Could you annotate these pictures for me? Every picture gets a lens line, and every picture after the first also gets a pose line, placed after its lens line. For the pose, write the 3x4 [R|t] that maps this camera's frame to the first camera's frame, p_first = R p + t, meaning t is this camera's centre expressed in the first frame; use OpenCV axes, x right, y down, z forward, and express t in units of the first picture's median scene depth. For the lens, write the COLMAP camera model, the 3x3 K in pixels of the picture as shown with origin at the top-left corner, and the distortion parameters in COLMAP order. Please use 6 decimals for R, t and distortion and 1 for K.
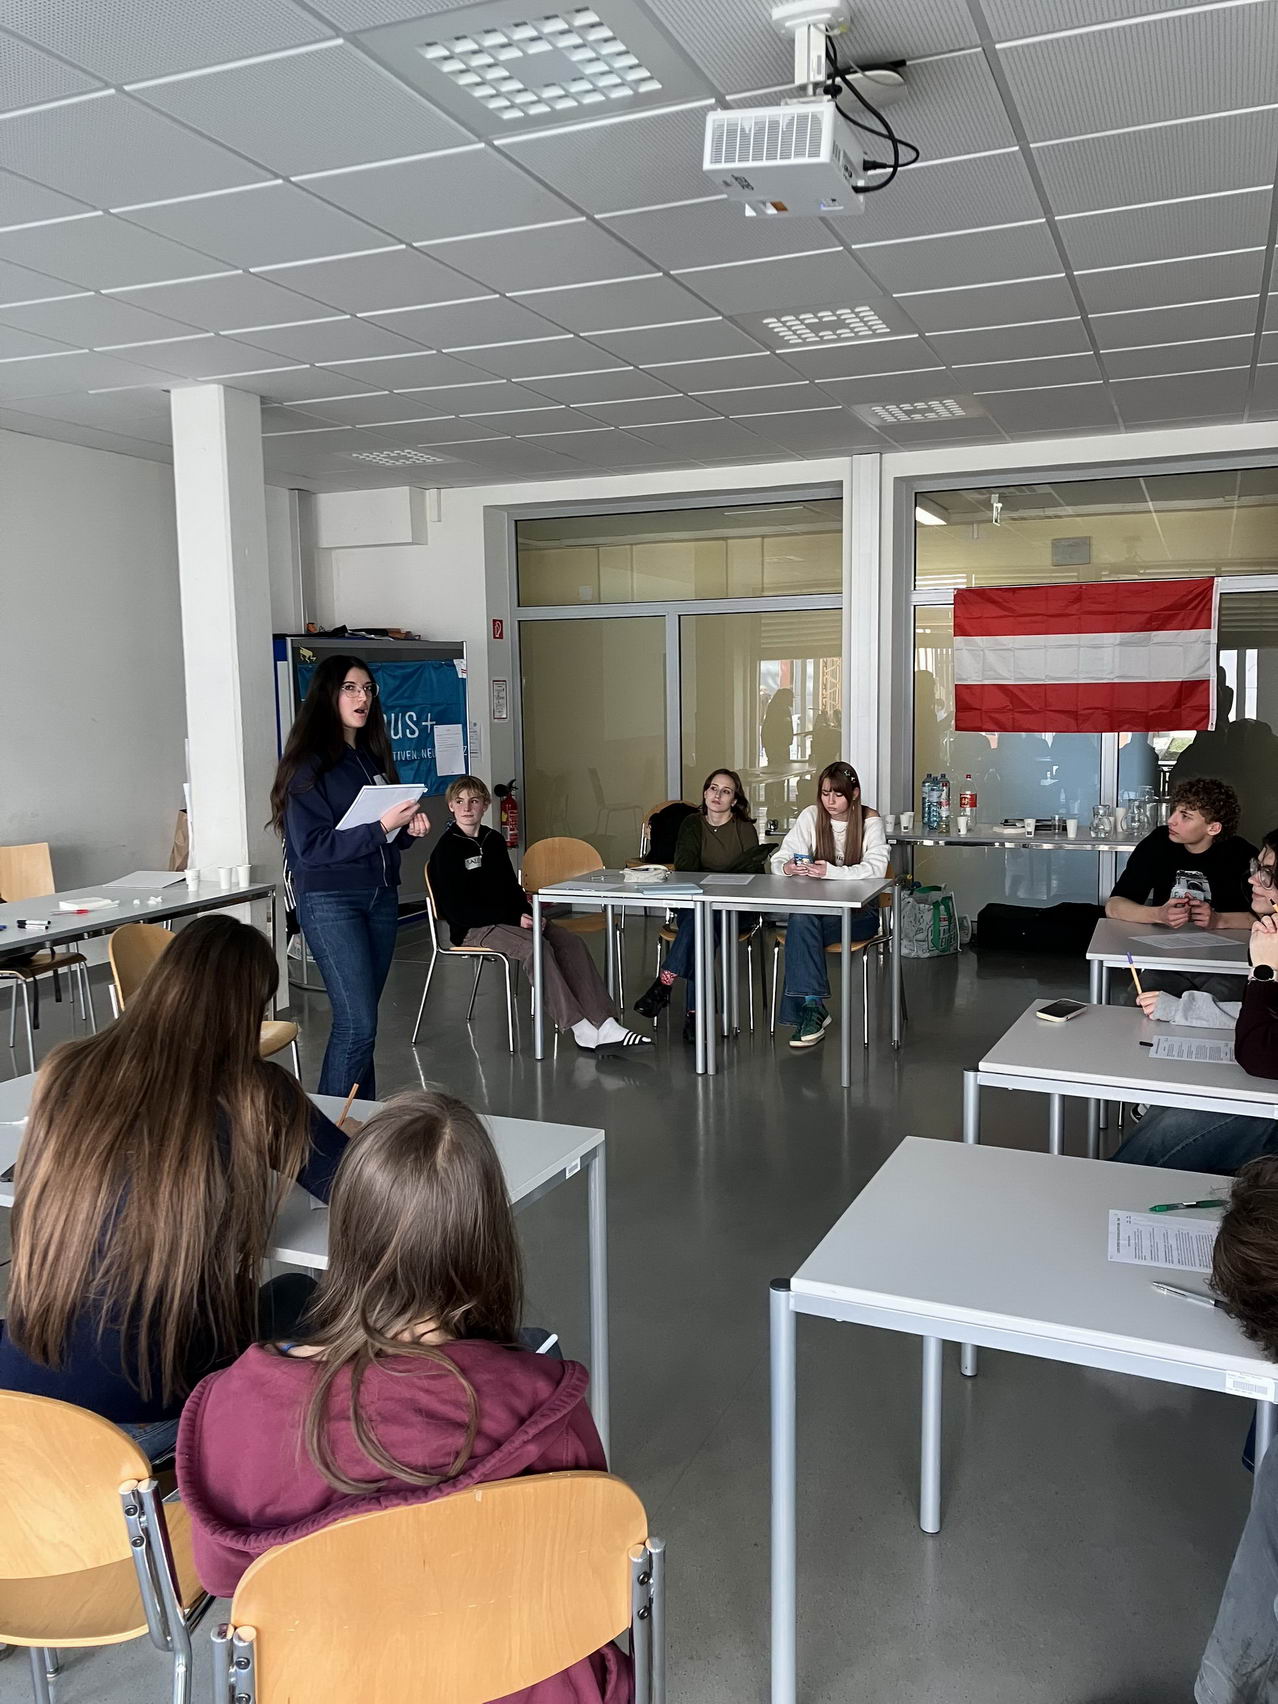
lens RADIAL K [[1382.6, 0, 639.0], [0, 1382.6, 852.0], [0, 0, 1]] dist [0.109800, -0.165455]
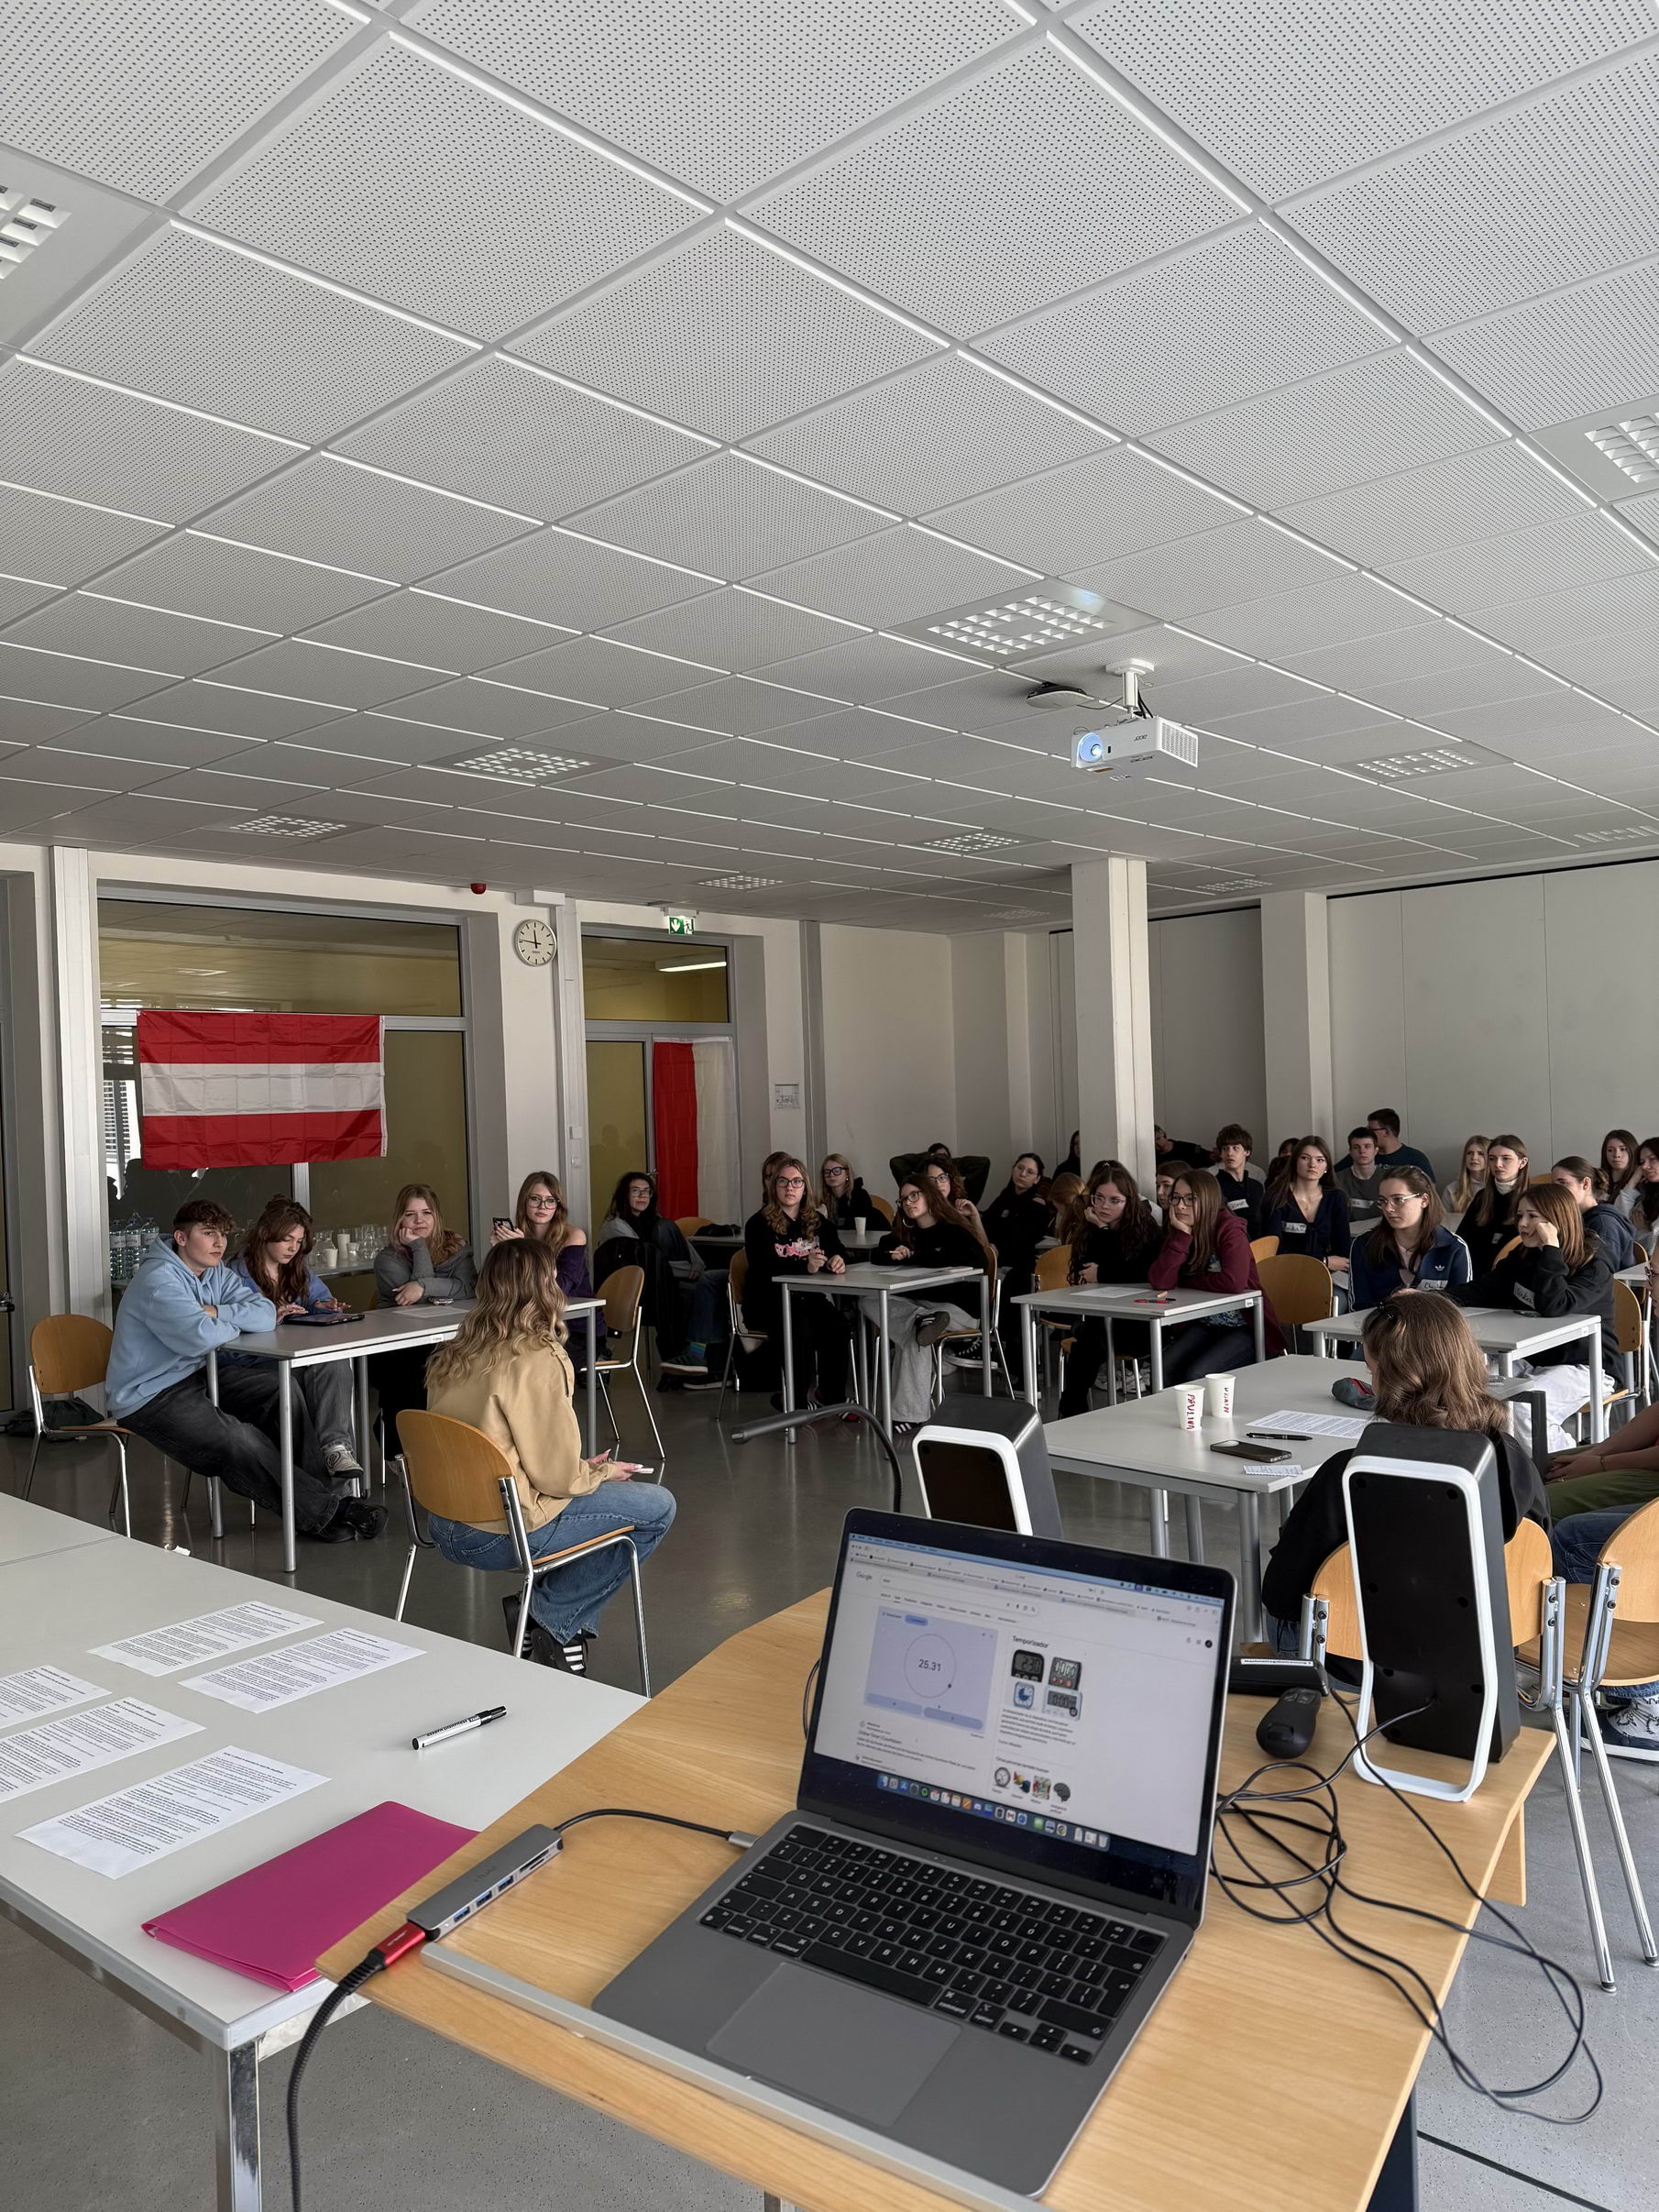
lens RADIAL K [[1557.4, 0, 829.5], [0, 1557.4, 1106.0], [0, 0, 1]] dist [0.118419, -0.220777]
pose [[0.326018, -0.001905, 0.945362, -0.826386], [0.140774, 0.988947, -0.046555, -0.027680], [-0.934824, 0.148260, 0.322682, 0.389582]]
